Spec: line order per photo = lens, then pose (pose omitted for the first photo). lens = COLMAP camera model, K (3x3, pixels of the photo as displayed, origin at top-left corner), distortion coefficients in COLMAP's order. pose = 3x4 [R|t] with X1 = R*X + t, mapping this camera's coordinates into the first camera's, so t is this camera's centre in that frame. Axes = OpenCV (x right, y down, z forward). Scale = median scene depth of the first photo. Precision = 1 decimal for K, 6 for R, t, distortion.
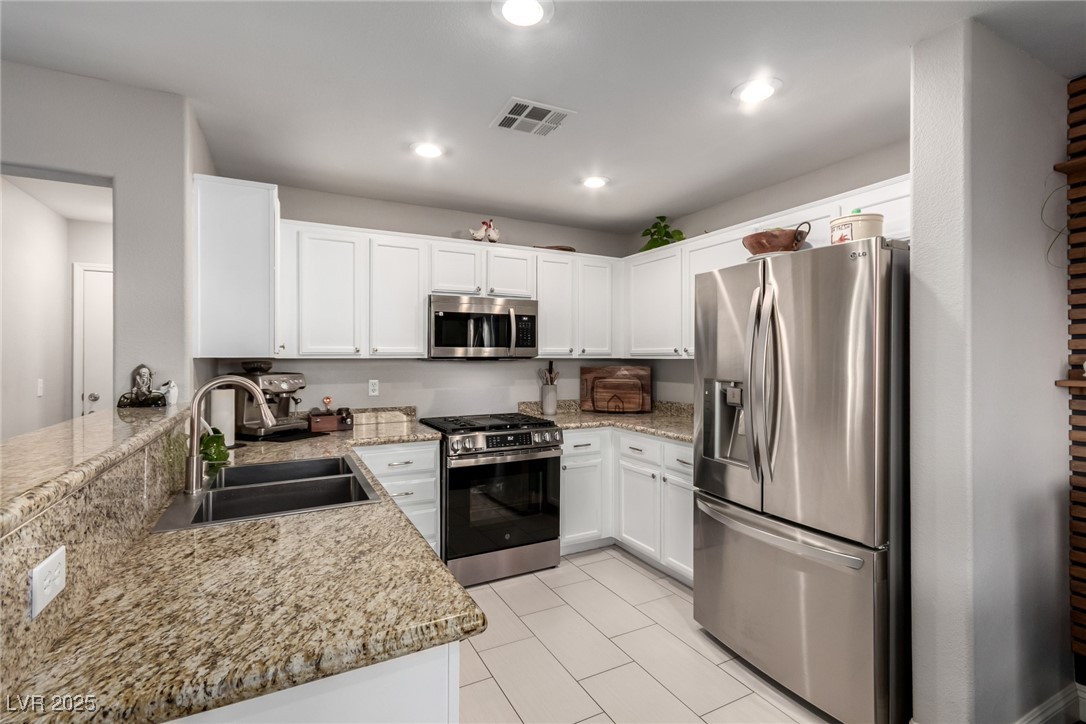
lens RADIAL K [[507.4, 0, 575.0], [0, 507.4, 356.1], [0, 0, 1]] dist [0.002546, 0.000186]
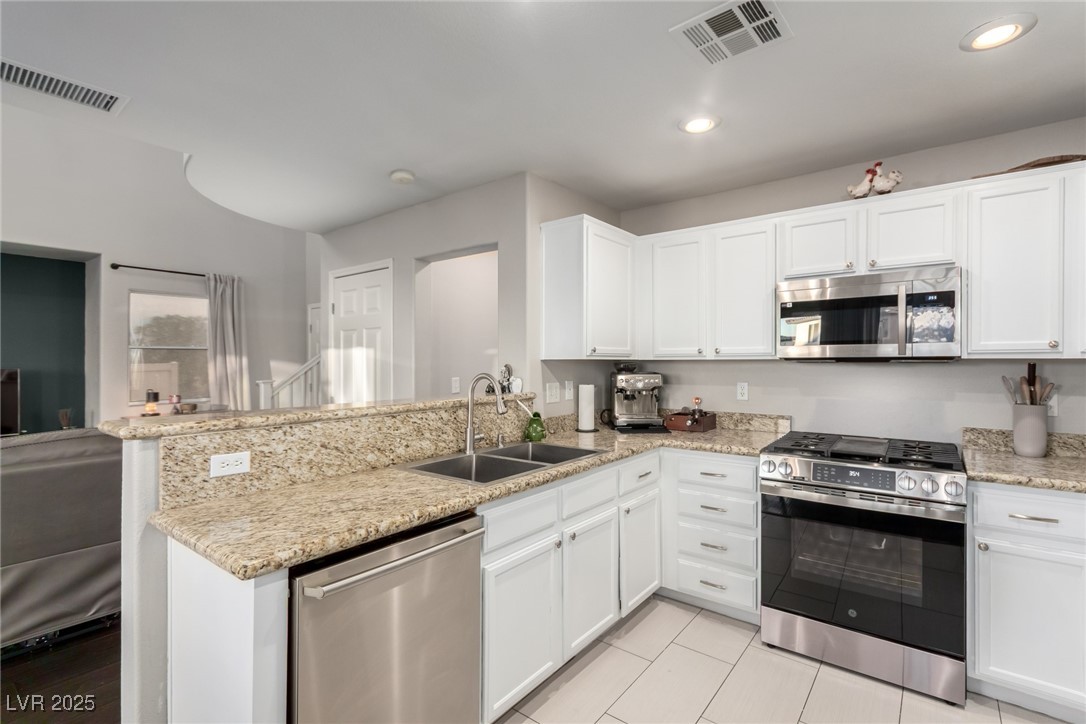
lens RADIAL K [[507.4, 0, 544.3], [0, 507.4, 361.4], [0, 0, 1]] dist [0.002546, 0.000186]
pose [[0.386390, 0.001951, -0.922333, 0.351405], [0.006239, 0.999969, 0.004730, 0.001181], [0.922314, -0.007582, 0.386366, 0.337263]]
